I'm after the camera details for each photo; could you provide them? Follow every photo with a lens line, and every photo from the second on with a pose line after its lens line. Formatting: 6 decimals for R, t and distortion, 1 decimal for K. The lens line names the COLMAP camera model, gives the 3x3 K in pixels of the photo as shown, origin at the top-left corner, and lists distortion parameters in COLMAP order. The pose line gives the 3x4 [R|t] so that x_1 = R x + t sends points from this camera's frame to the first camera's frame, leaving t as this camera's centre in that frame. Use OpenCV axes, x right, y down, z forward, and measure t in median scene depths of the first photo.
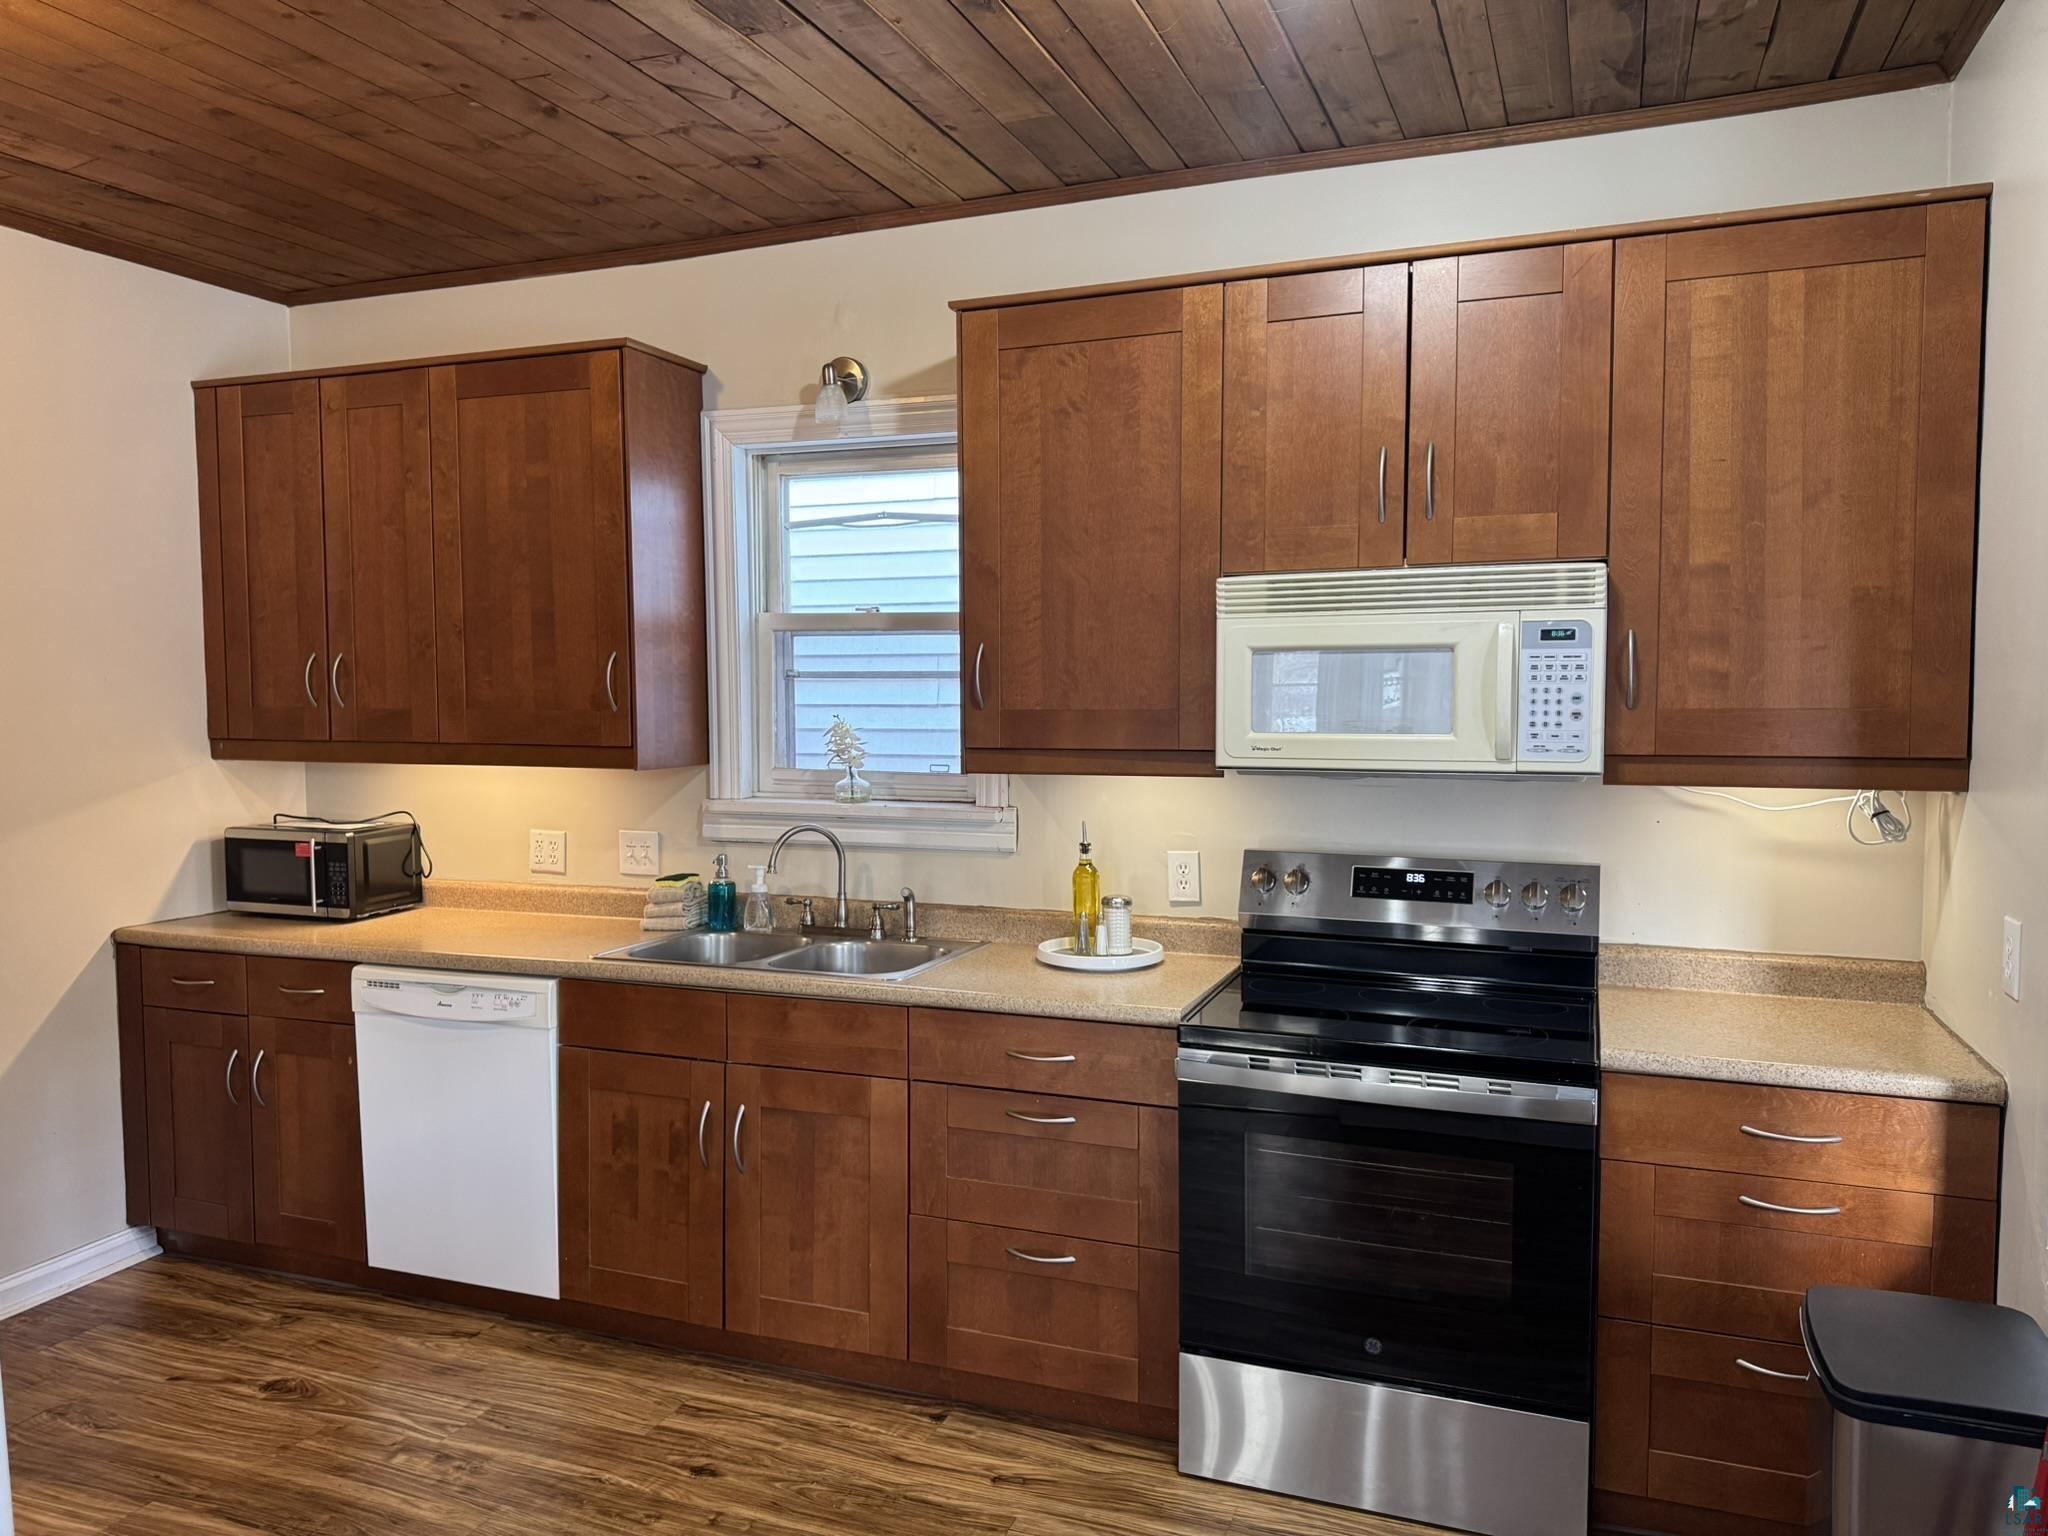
lens RADIAL K [[1438.3, 0, 1029.2], [0, 1438.3, 761.6], [0, 0, 1]] dist [0.006977, -0.003490]
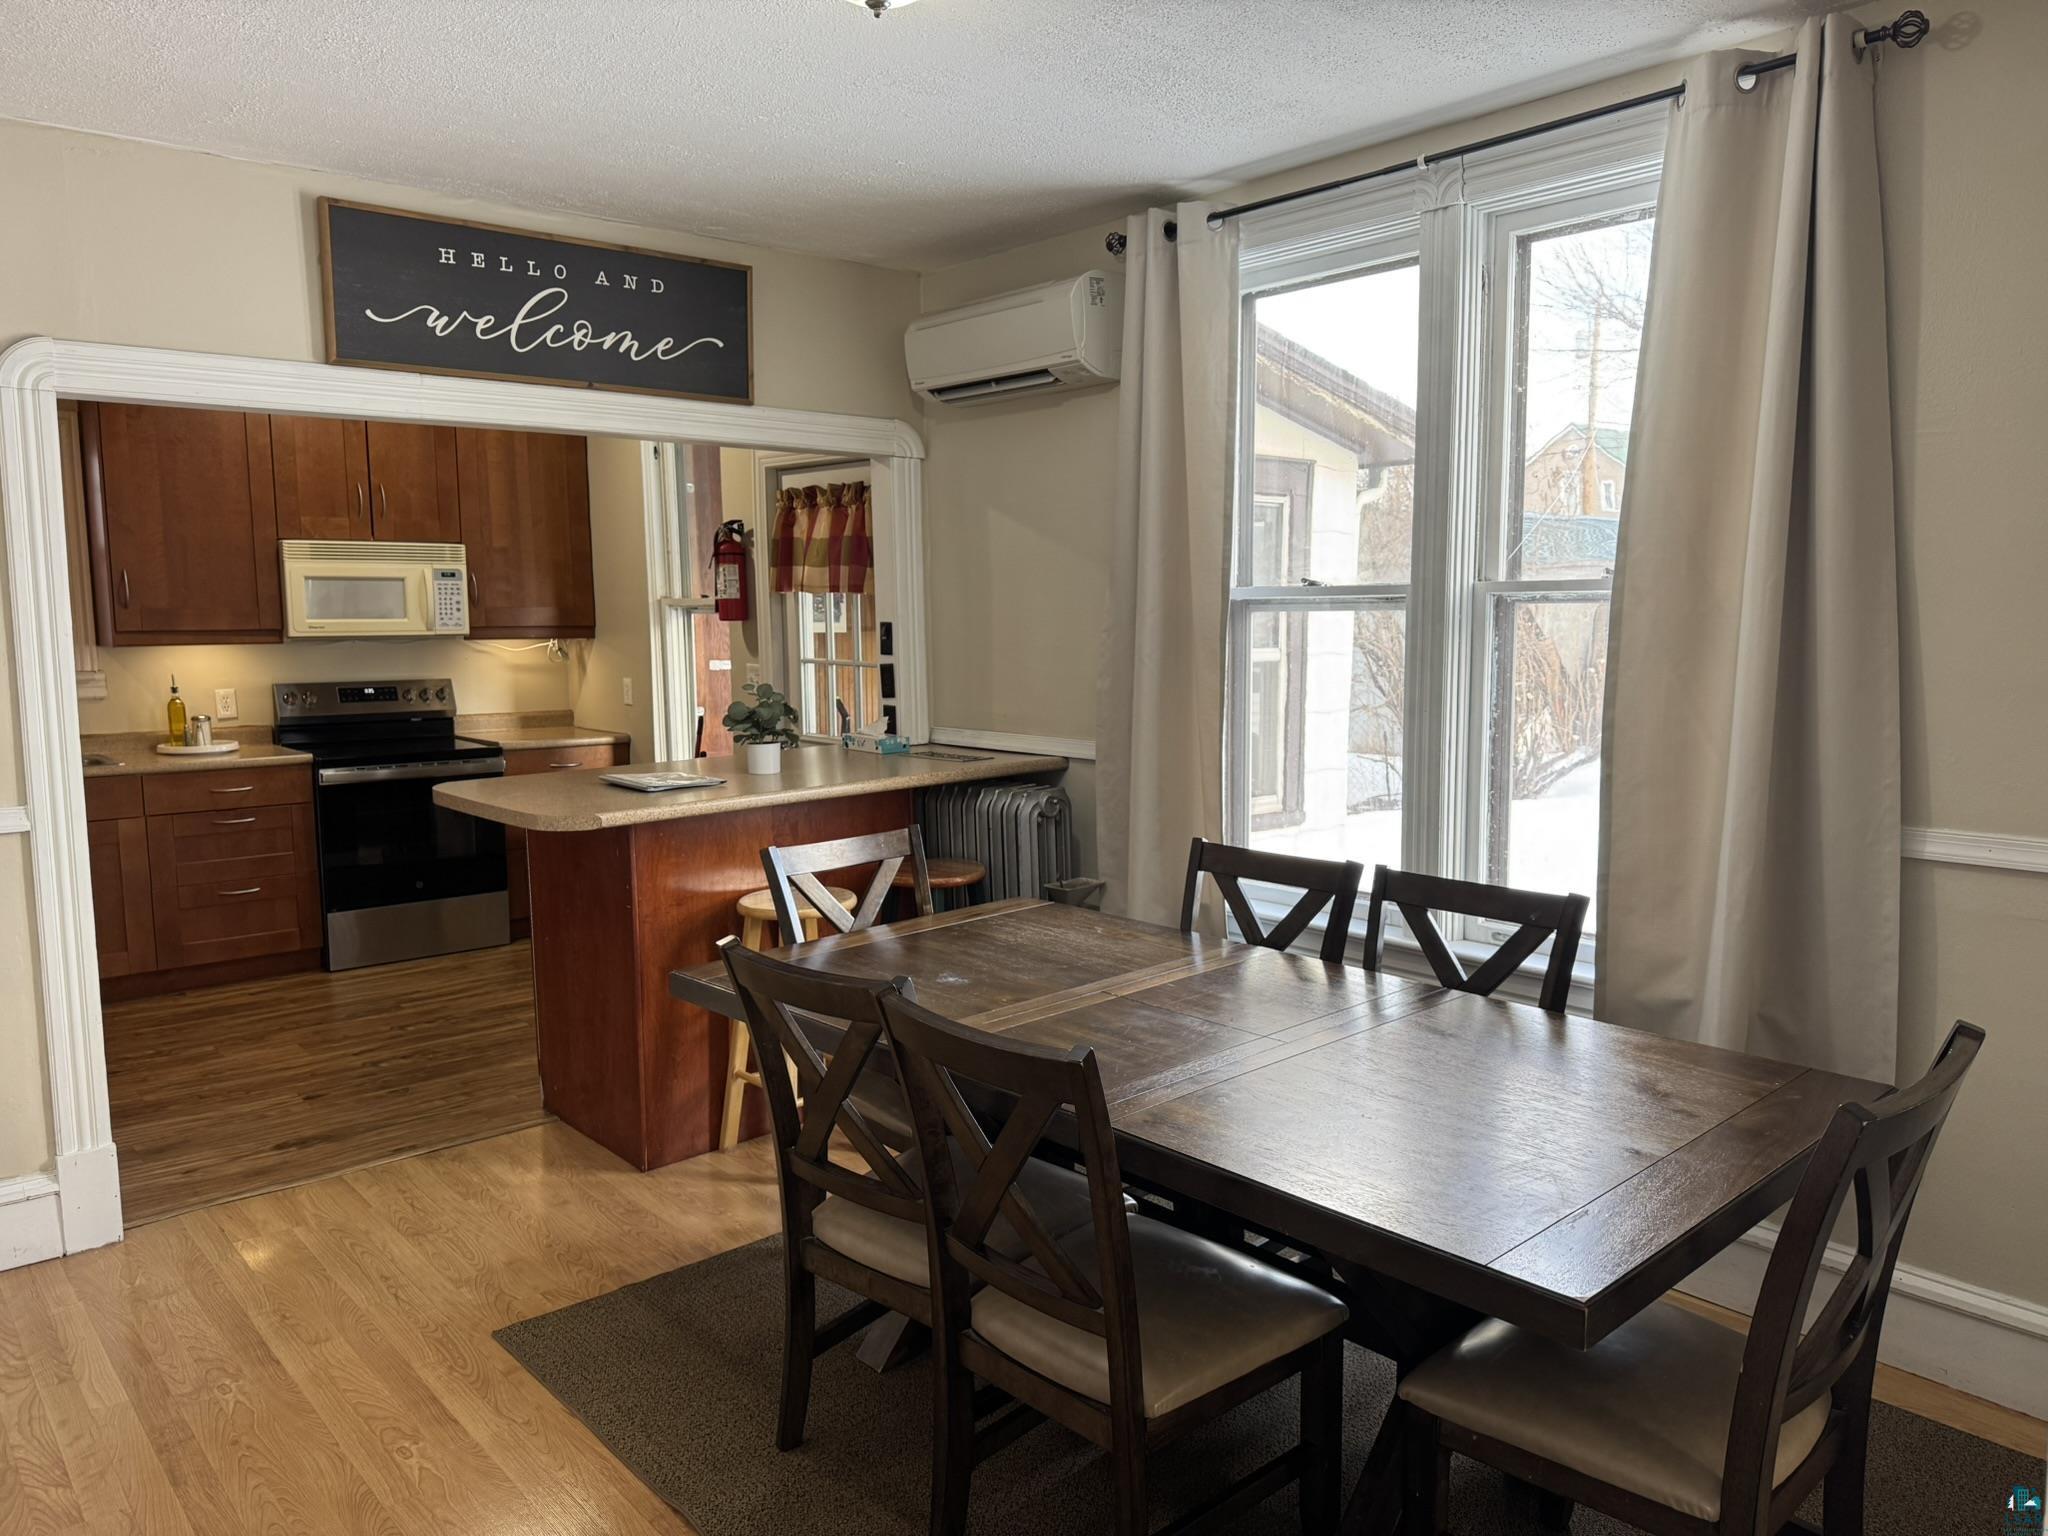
lens RADIAL K [[1438.3, 0, 1026.0], [0, 1438.3, 769.3], [0, 0, 1]] dist [0.006977, -0.003490]
pose [[0.456530, -0.095069, 0.884614, -1.257326], [0.051652, 0.995430, 0.080322, 0.083335], [-0.888208, 0.009023, 0.459354, -0.863725]]
